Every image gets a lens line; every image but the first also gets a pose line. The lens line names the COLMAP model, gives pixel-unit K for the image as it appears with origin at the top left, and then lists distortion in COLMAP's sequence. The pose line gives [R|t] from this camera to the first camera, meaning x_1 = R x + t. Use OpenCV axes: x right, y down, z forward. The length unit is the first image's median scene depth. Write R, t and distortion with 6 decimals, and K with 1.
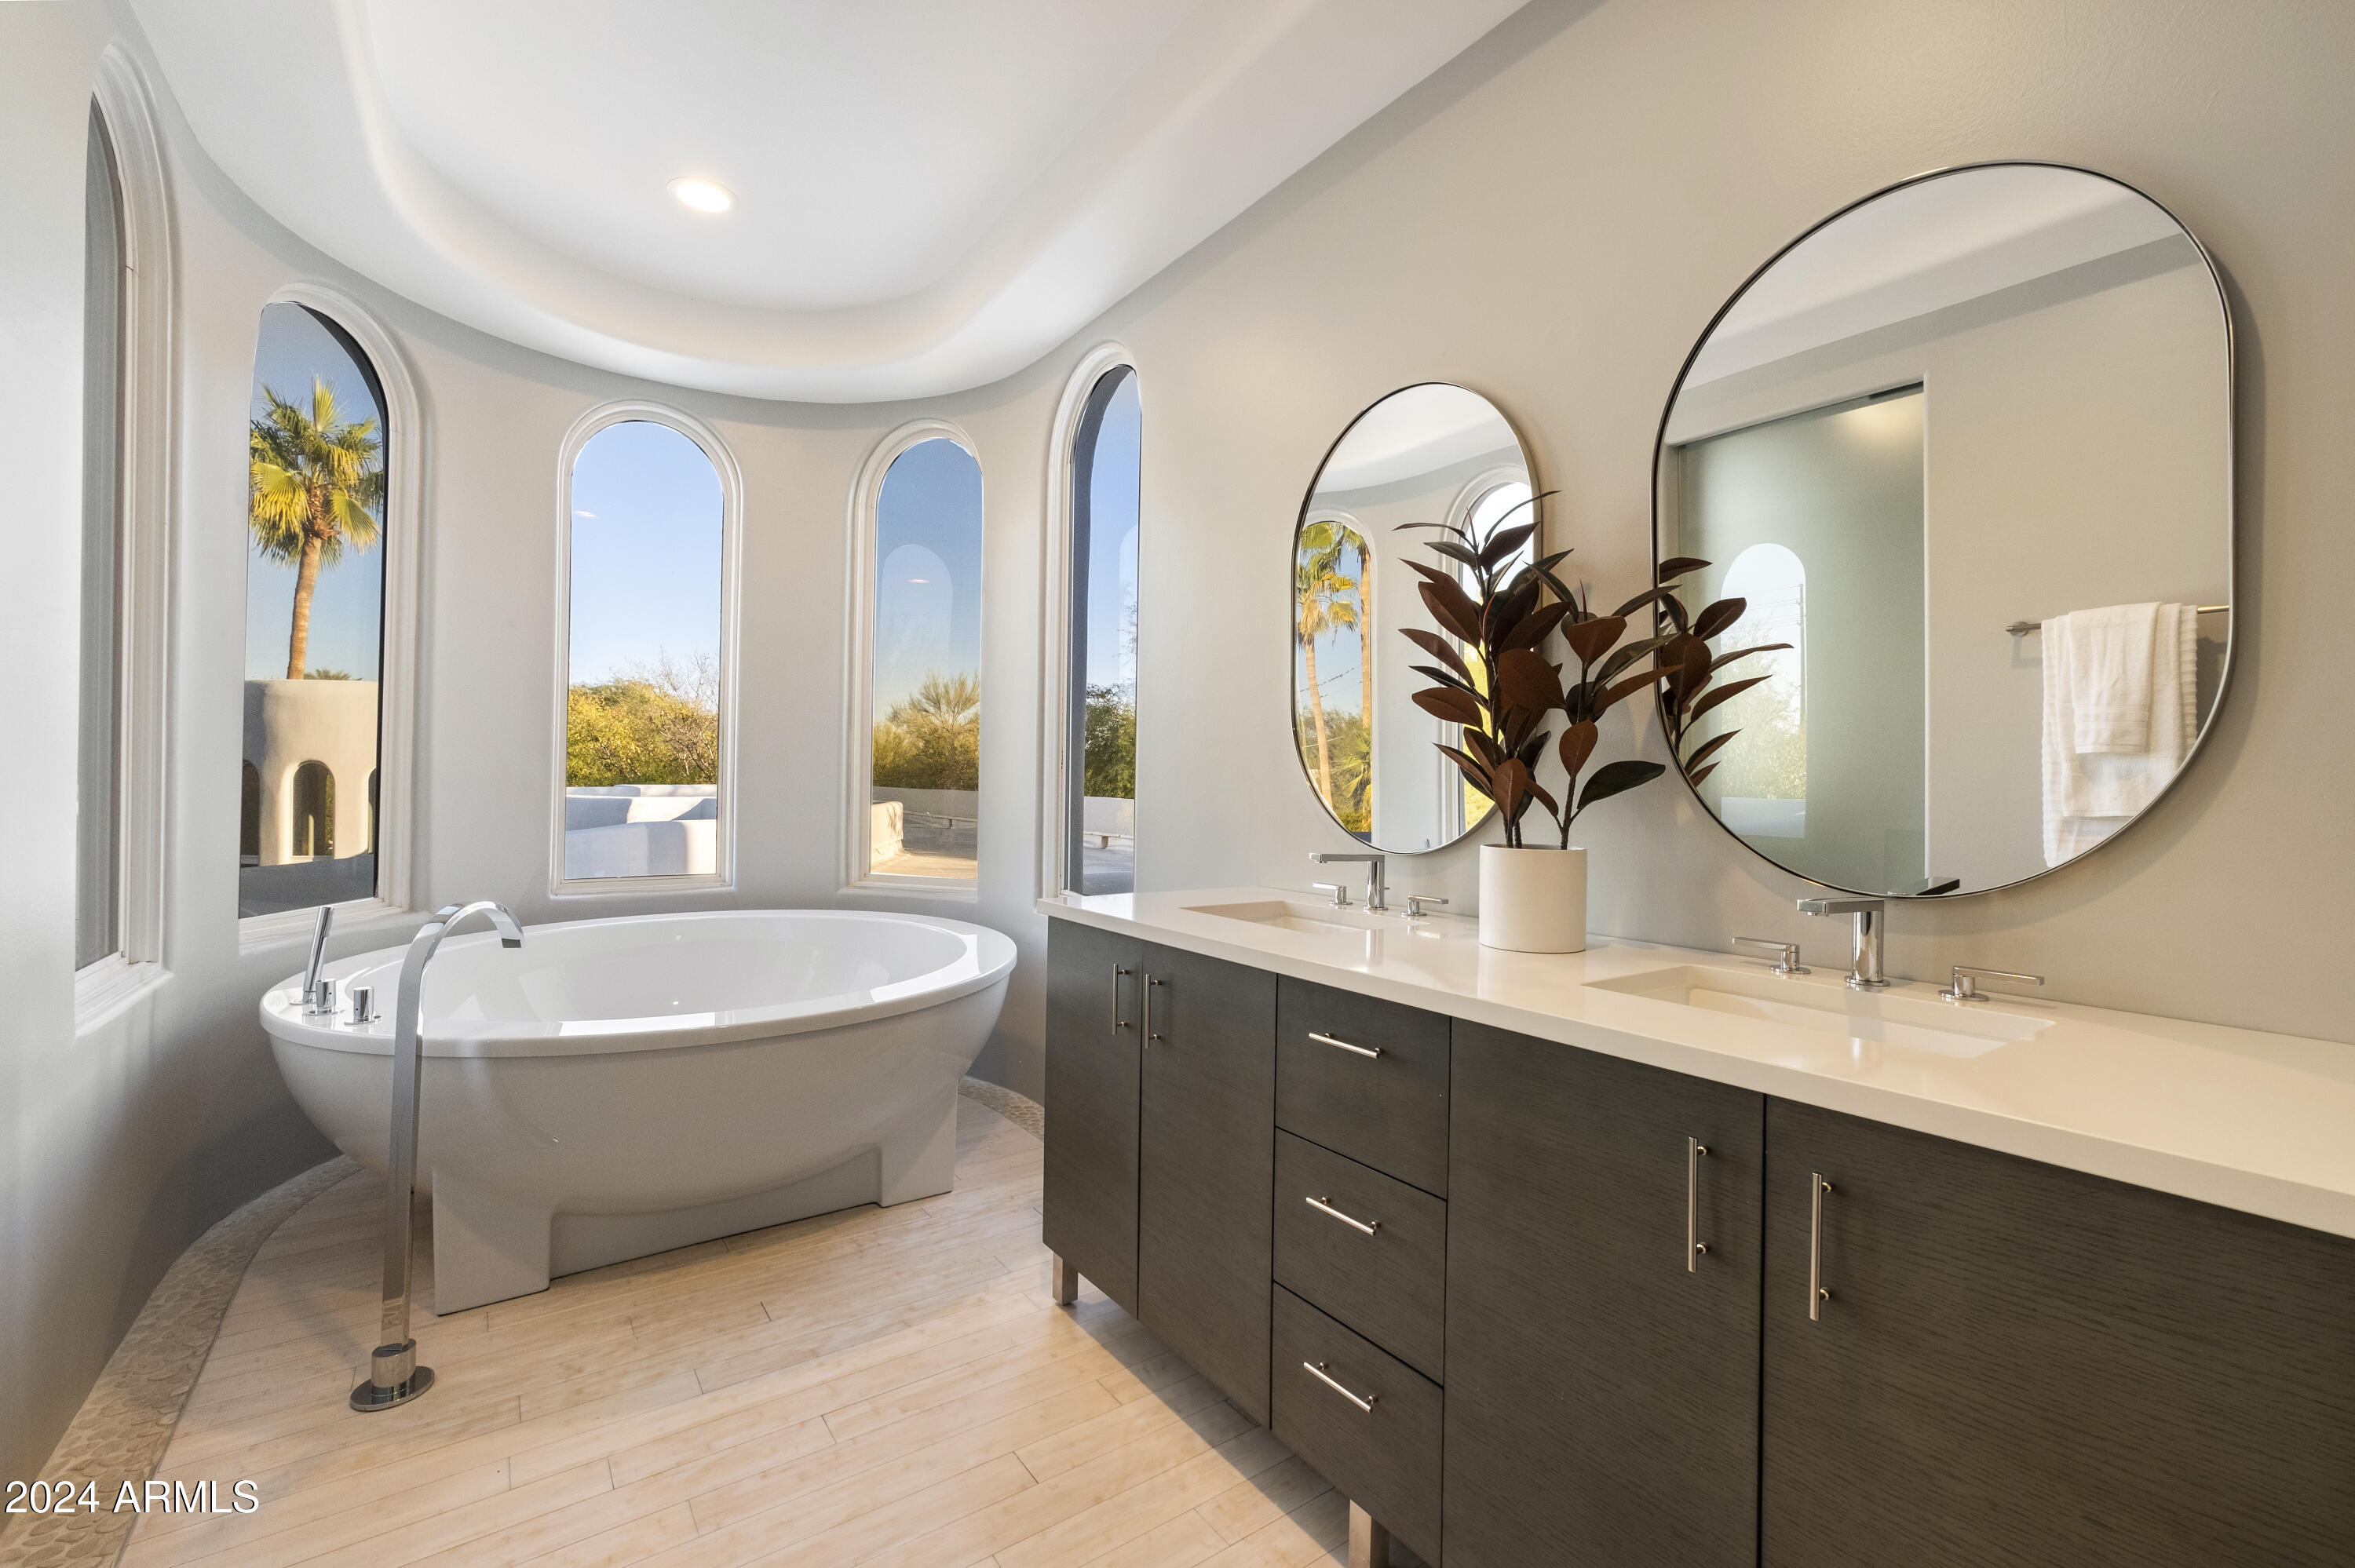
lens RADIAL K [[999.4, 0, 1182.2], [0, 999.4, 782.0], [0, 0, 1]] dist [-0.001987, 0.000879]
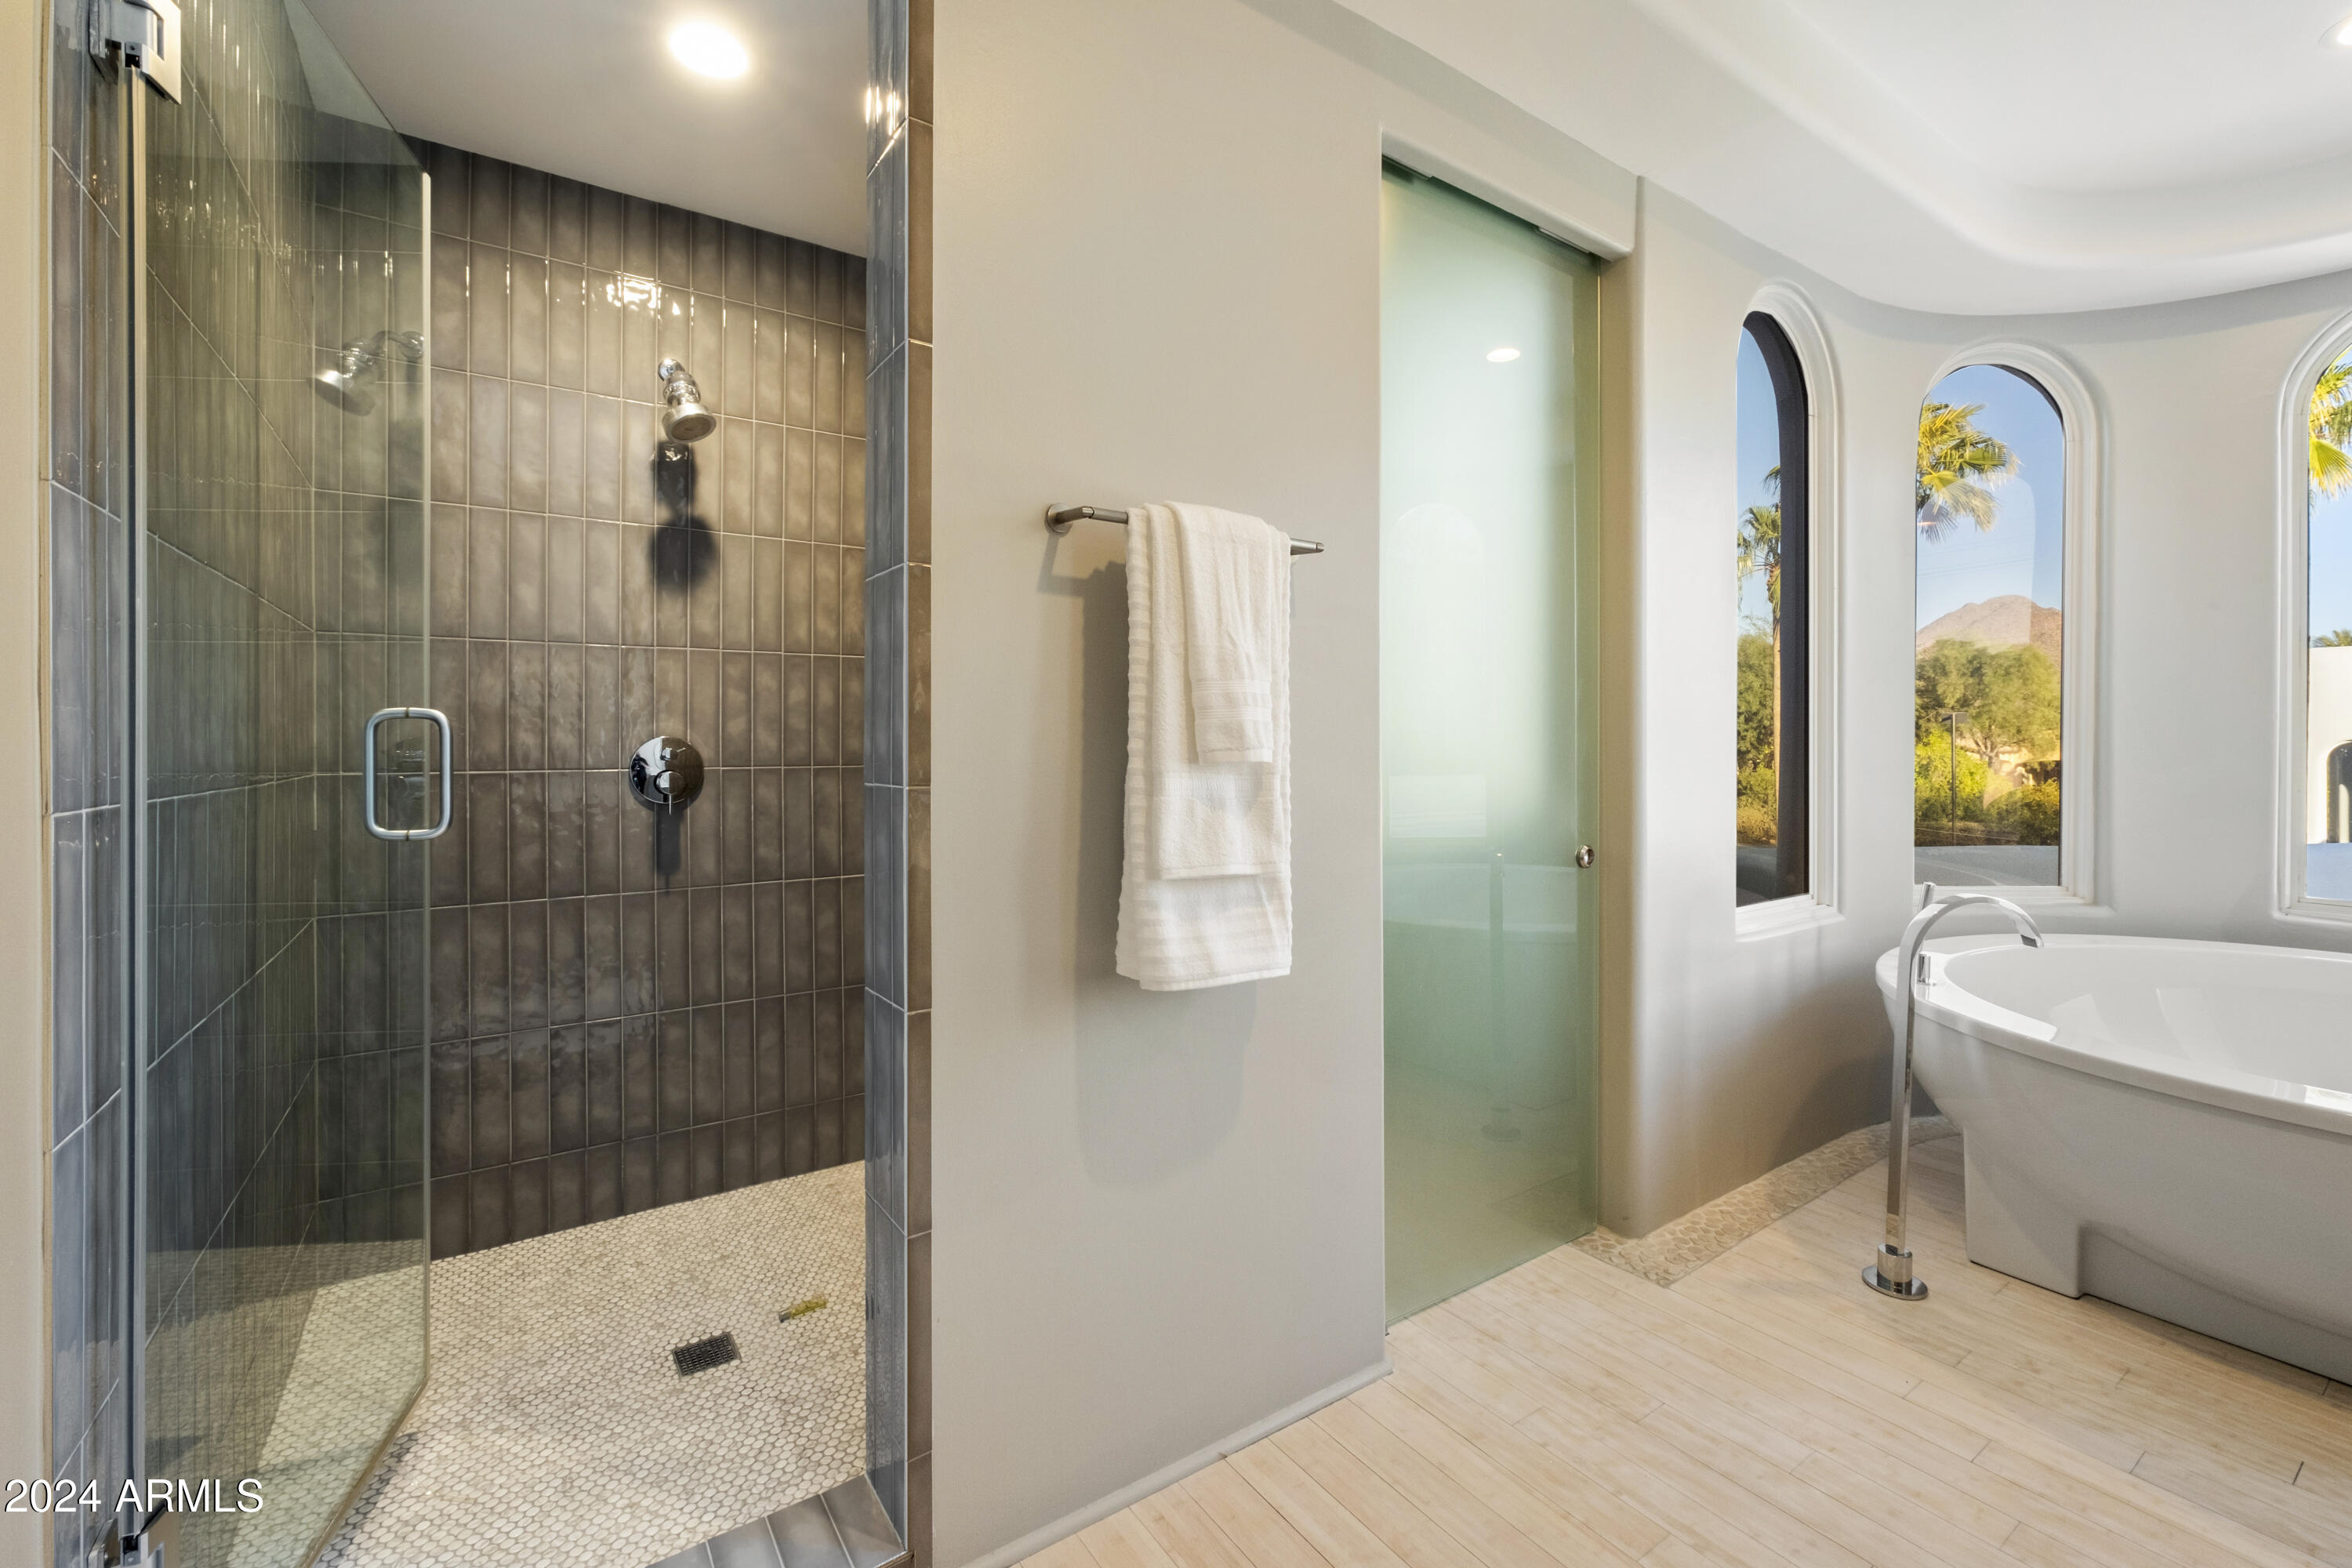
lens RADIAL K [[998.3, 0, 1182.0], [0, 998.3, 758.3], [0, 0, 1]] dist [-0.001987, 0.000879]
pose [[-0.025312, 0.013111, -0.999594, 0.401305], [-0.005025, 0.999900, 0.013243, -0.041638], [0.999667, 0.005358, -0.025243, 0.142719]]
